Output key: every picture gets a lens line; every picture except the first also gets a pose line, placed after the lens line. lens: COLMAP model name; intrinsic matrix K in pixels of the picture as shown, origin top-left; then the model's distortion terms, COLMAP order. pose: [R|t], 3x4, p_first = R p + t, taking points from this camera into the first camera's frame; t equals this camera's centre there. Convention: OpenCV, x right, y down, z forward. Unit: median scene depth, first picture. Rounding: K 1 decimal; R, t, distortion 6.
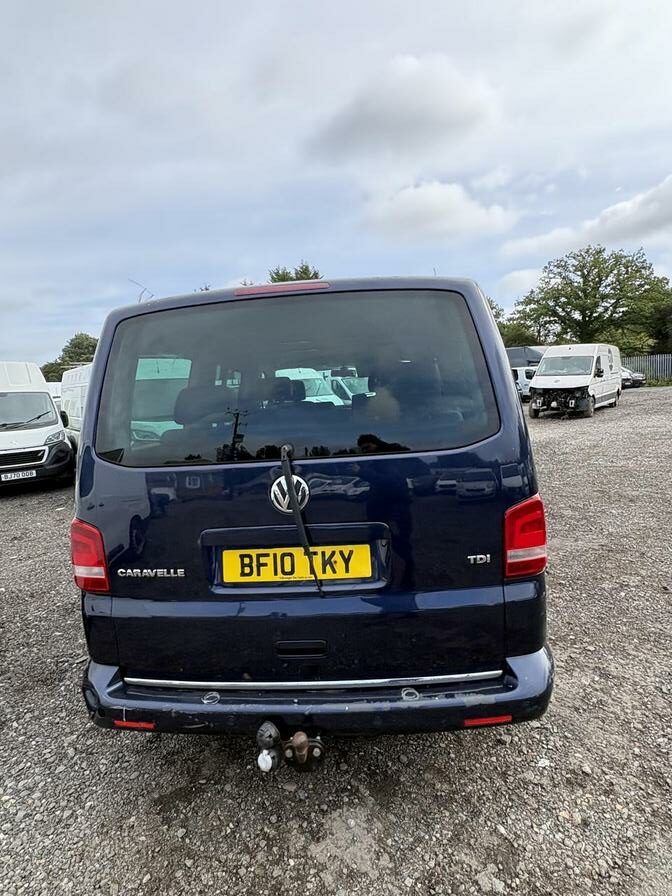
lens RADIAL K [[488.9, 0, 336.0], [0, 488.9, 448.0], [0, 0, 1]] dist [-0.001935, 0.000825]
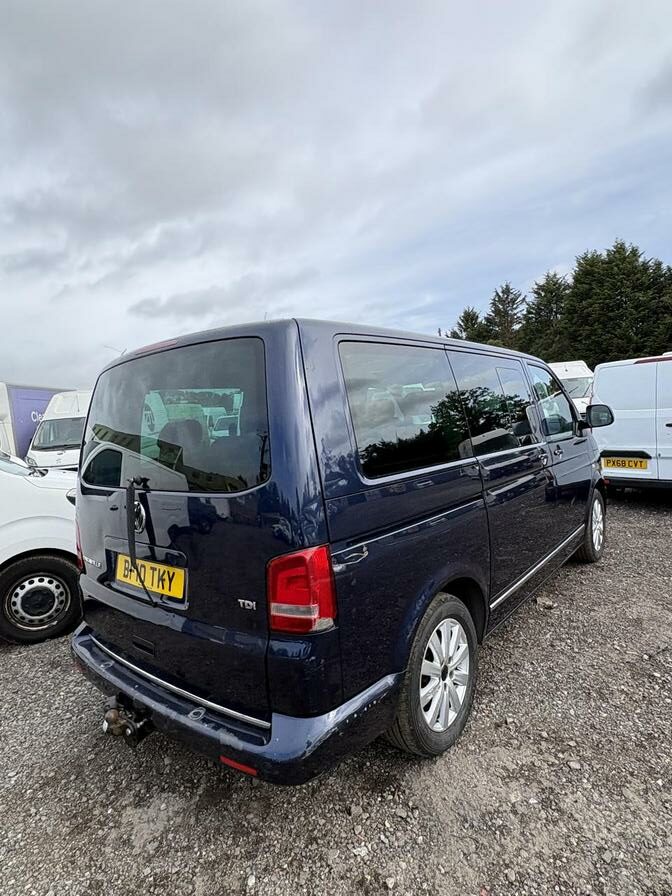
lens RADIAL K [[487.3, 0, 336.0], [0, 487.3, 448.0], [0, 0, 1]] dist [0.000064, -0.001205]
pose [[0.823424, 0.041181, -0.565930, 0.974472], [-0.040191, 0.999091, 0.014224, -0.113311], [0.566001, 0.011032, 0.824331, 0.266826]]
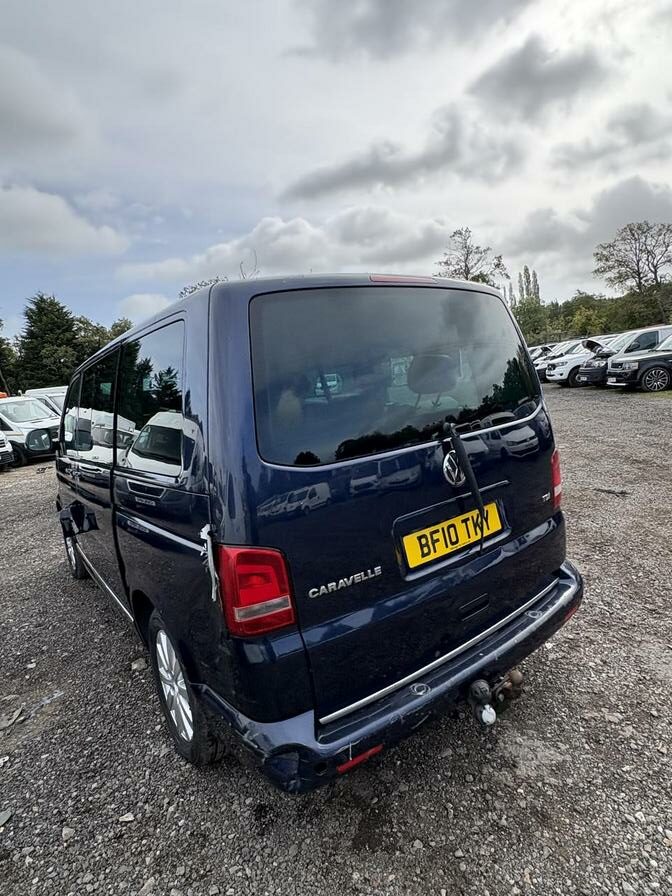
lens RADIAL K [[487.3, 0, 336.0], [0, 487.3, 448.0], [0, 0, 1]] dist [0.000064, -0.001205]
pose [[0.760177, -0.107004, 0.640844, -0.963255], [0.134791, 0.990858, 0.005556, 0.007467], [-0.635581, 0.082157, 0.767651, 0.322556]]
